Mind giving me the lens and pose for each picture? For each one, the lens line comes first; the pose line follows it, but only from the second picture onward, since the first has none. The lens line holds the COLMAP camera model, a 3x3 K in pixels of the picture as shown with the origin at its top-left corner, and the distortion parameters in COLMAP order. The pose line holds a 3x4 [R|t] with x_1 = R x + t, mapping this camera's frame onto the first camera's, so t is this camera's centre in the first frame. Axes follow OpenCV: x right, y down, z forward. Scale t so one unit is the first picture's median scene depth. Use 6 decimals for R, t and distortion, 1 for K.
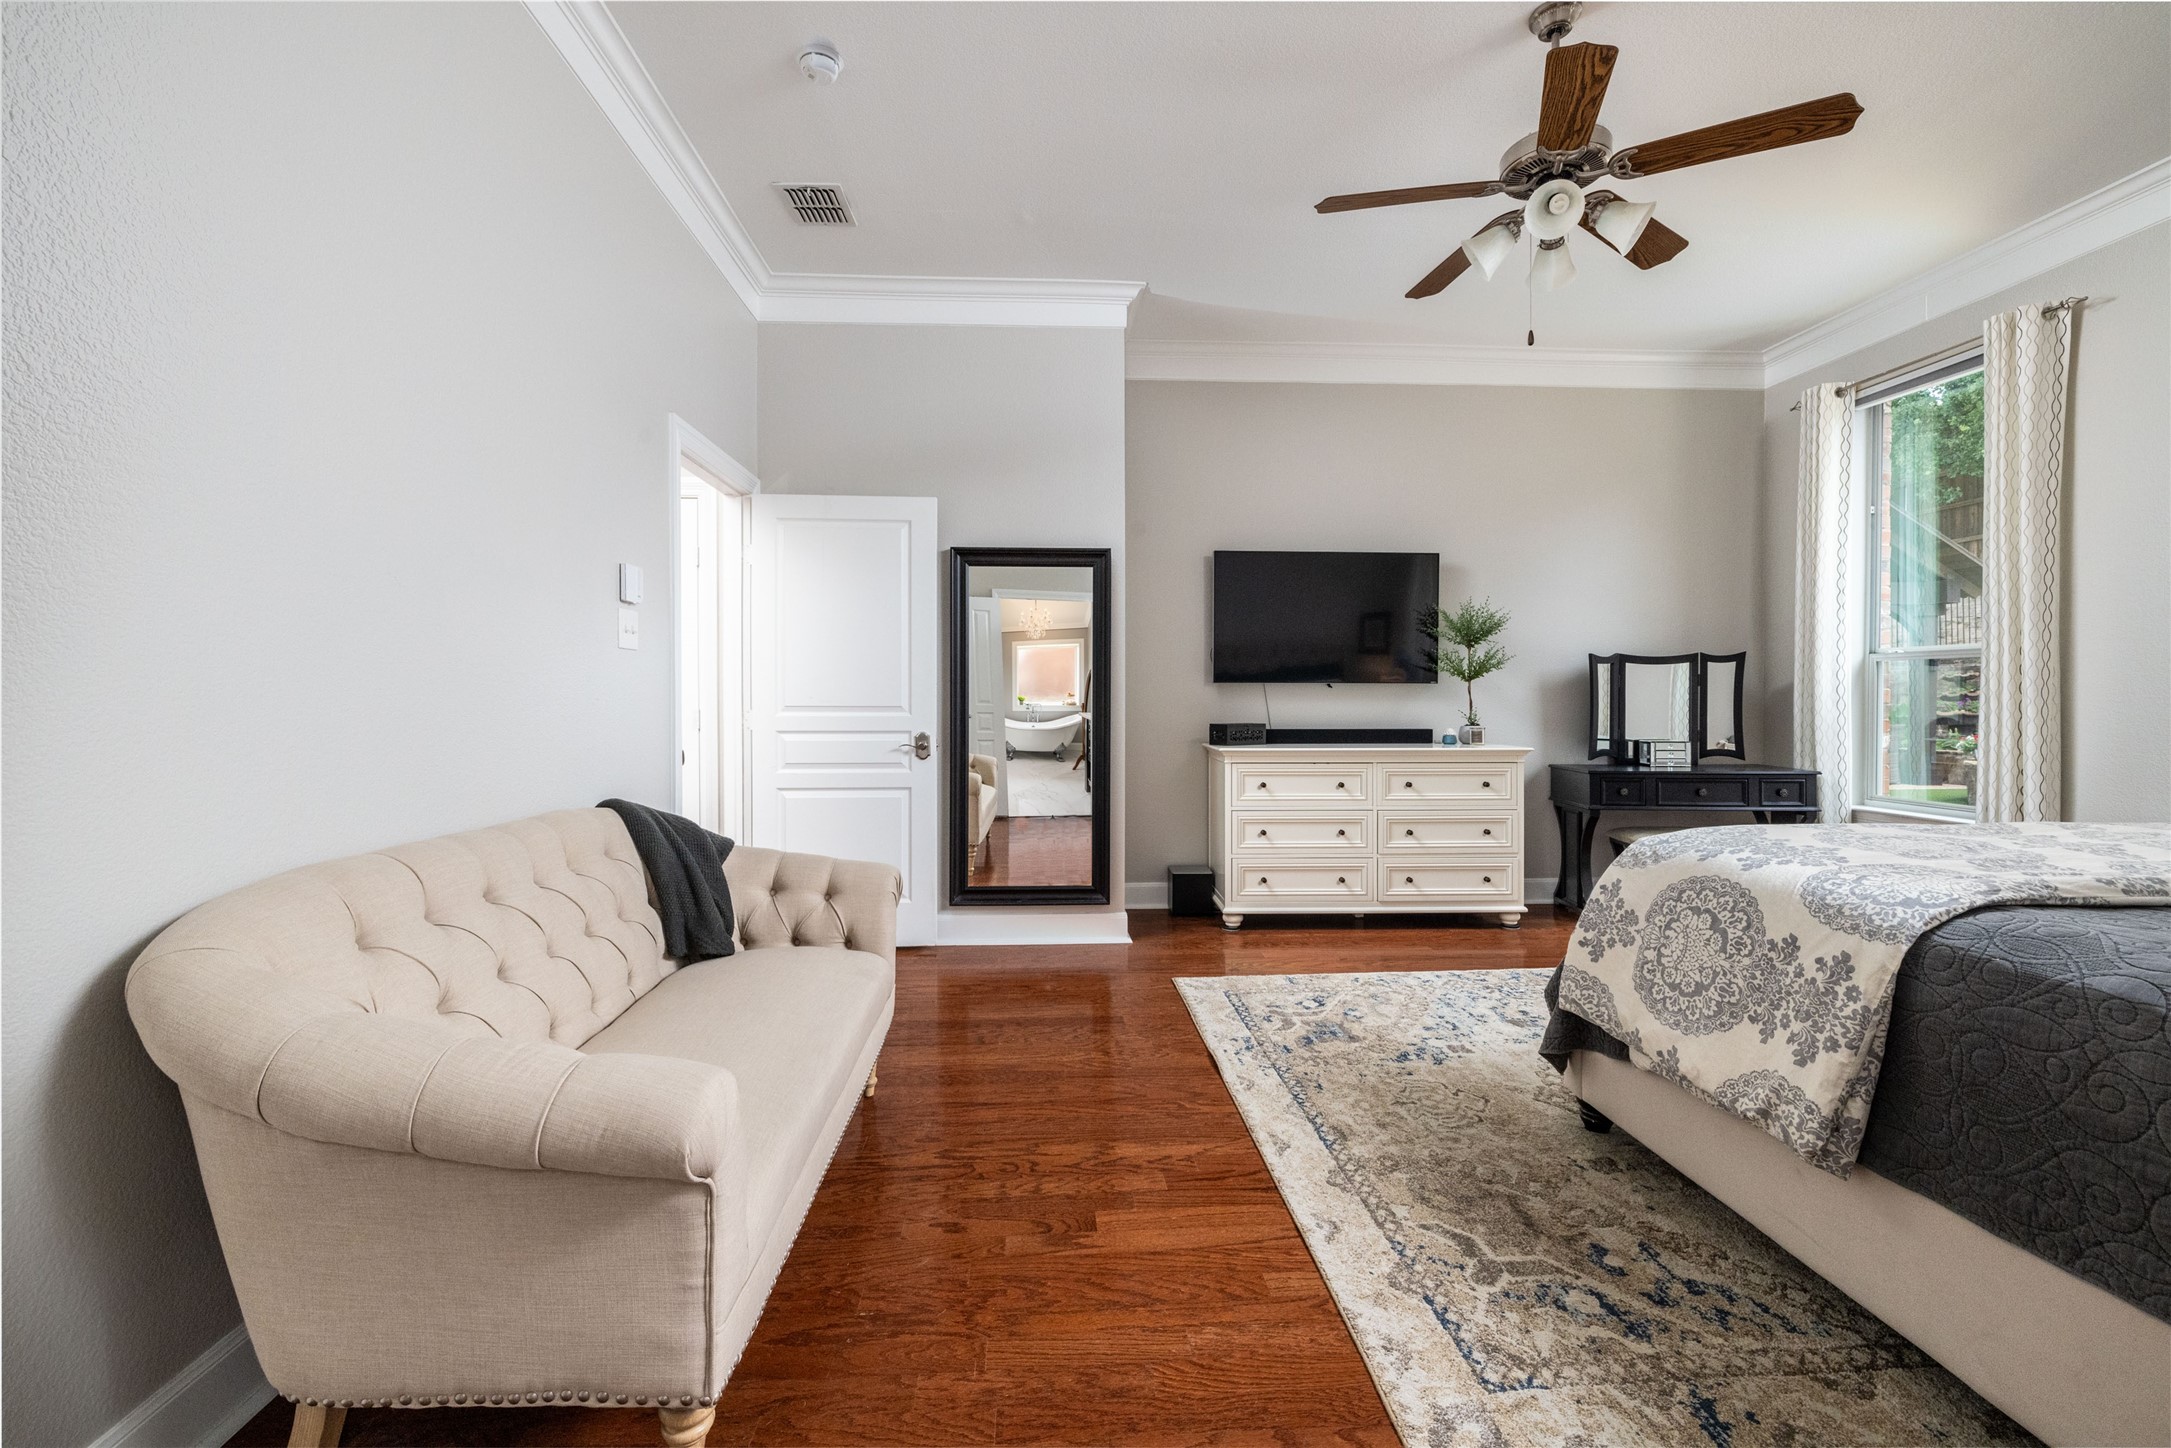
lens RADIAL K [[911.0, 0, 1061.2], [0, 911.0, 708.4], [0, 0, 1]] dist [-0.000659, 0.000732]
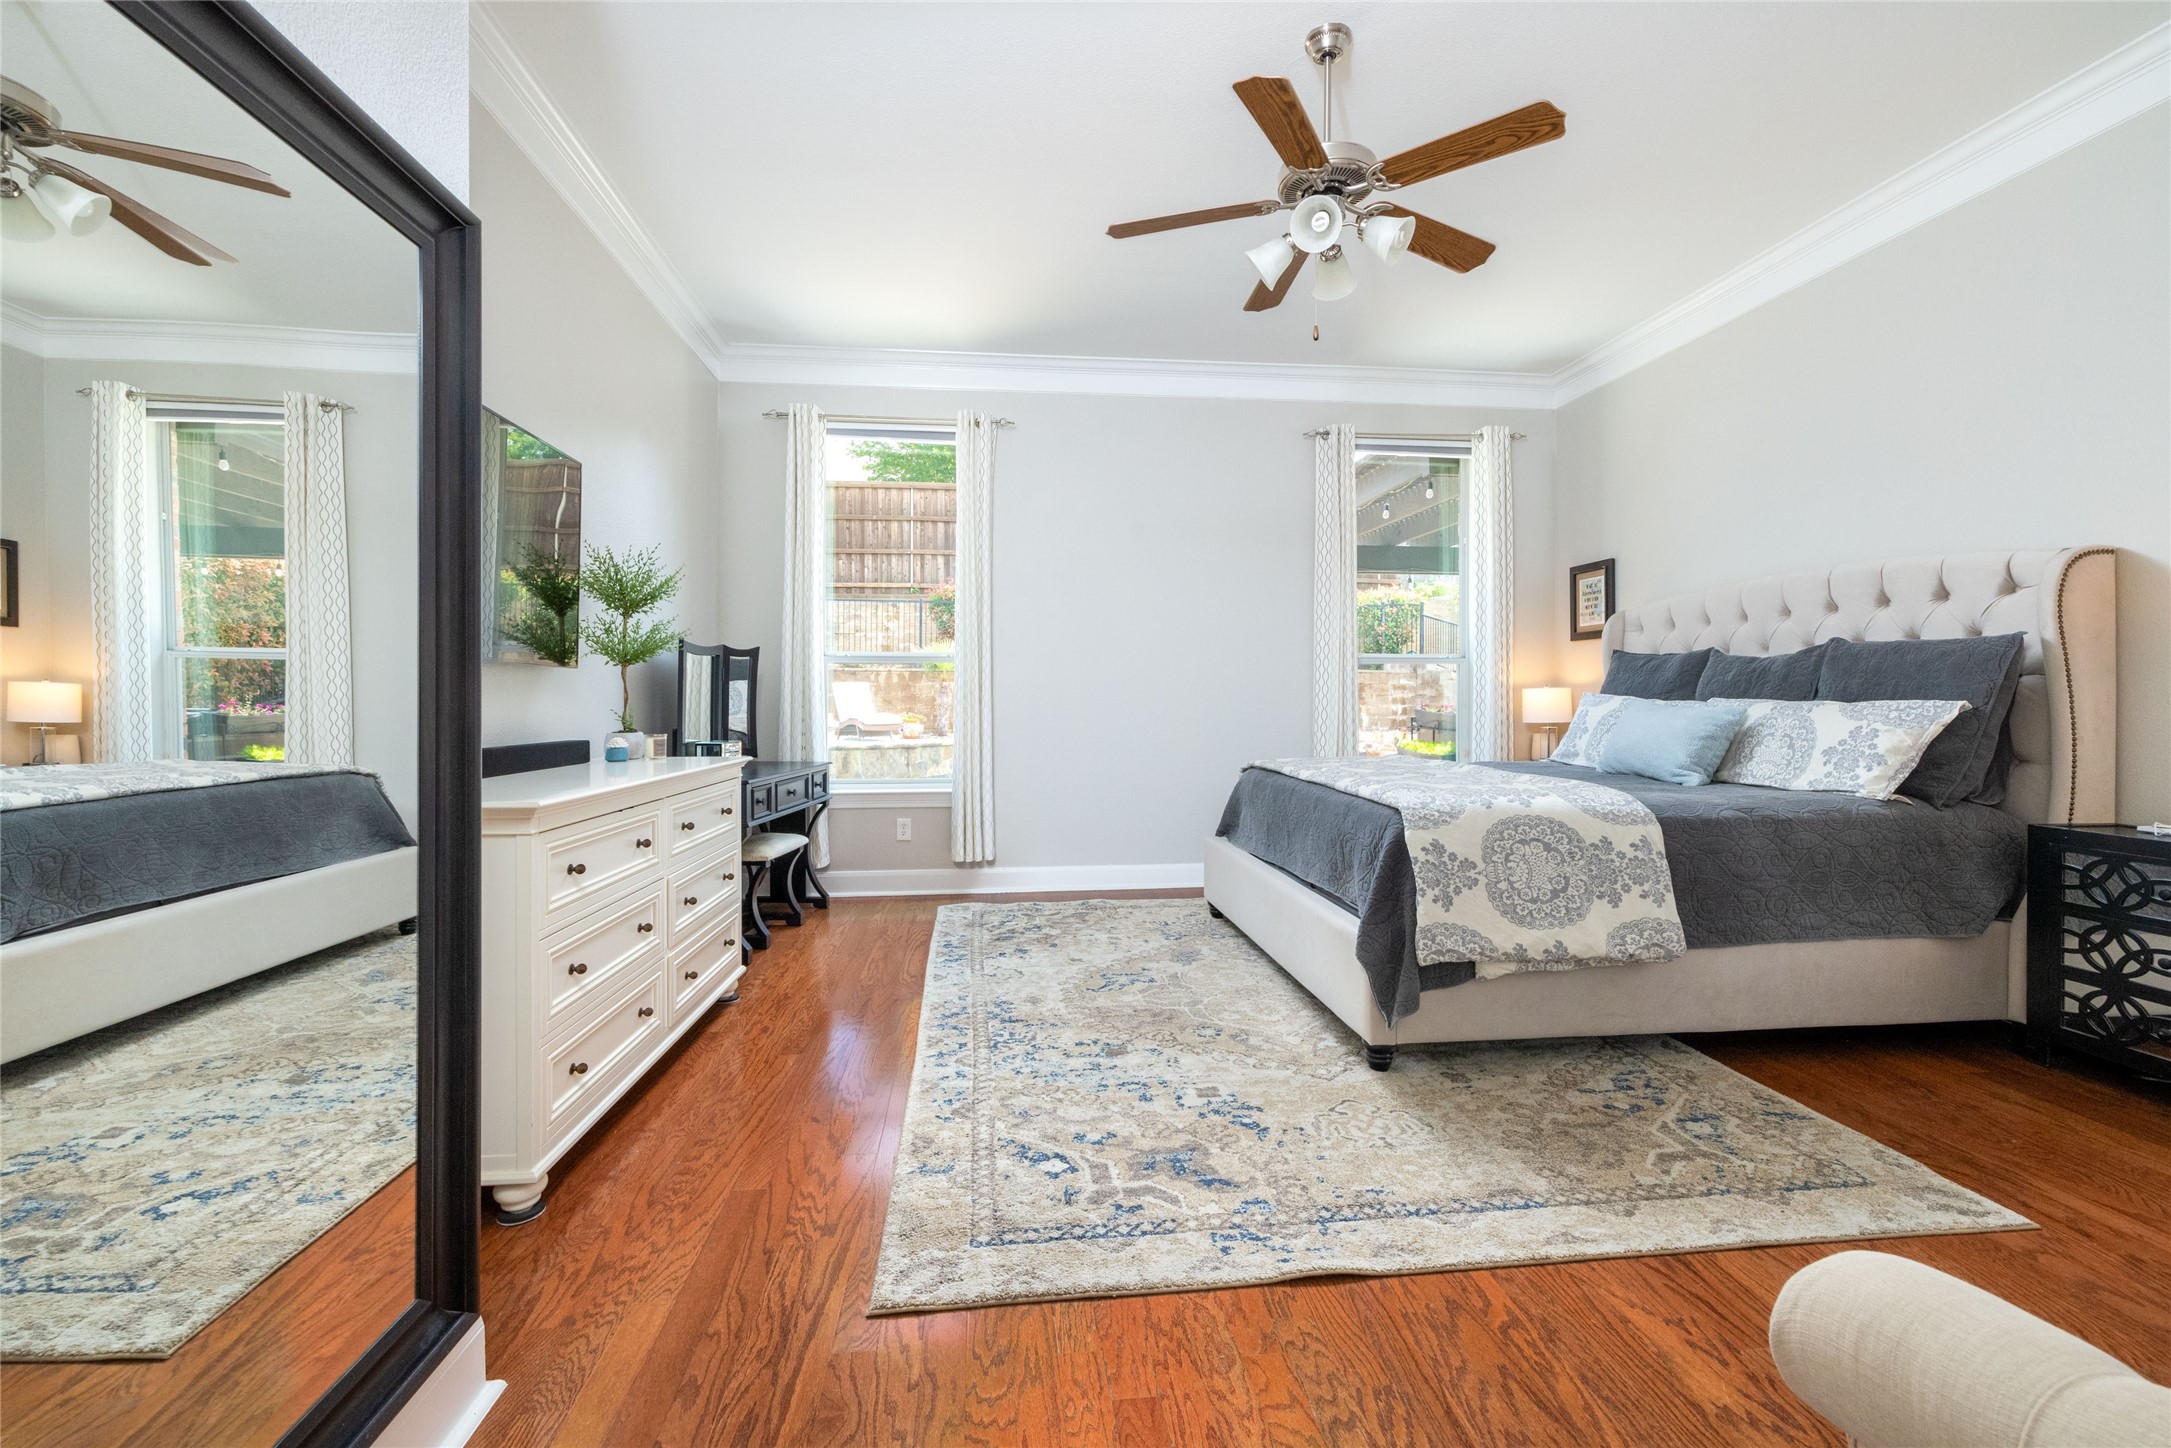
lens RADIAL K [[911.0, 0, 1077.8], [0, 911.0, 708.3], [0, 0, 1]] dist [-0.000659, 0.000732]
pose [[-0.083455, -0.001923, 0.996510, -0.384453], [0.011710, 0.999927, 0.002910, 0.004166], [-0.996443, 0.011912, -0.083426, 1.100385]]
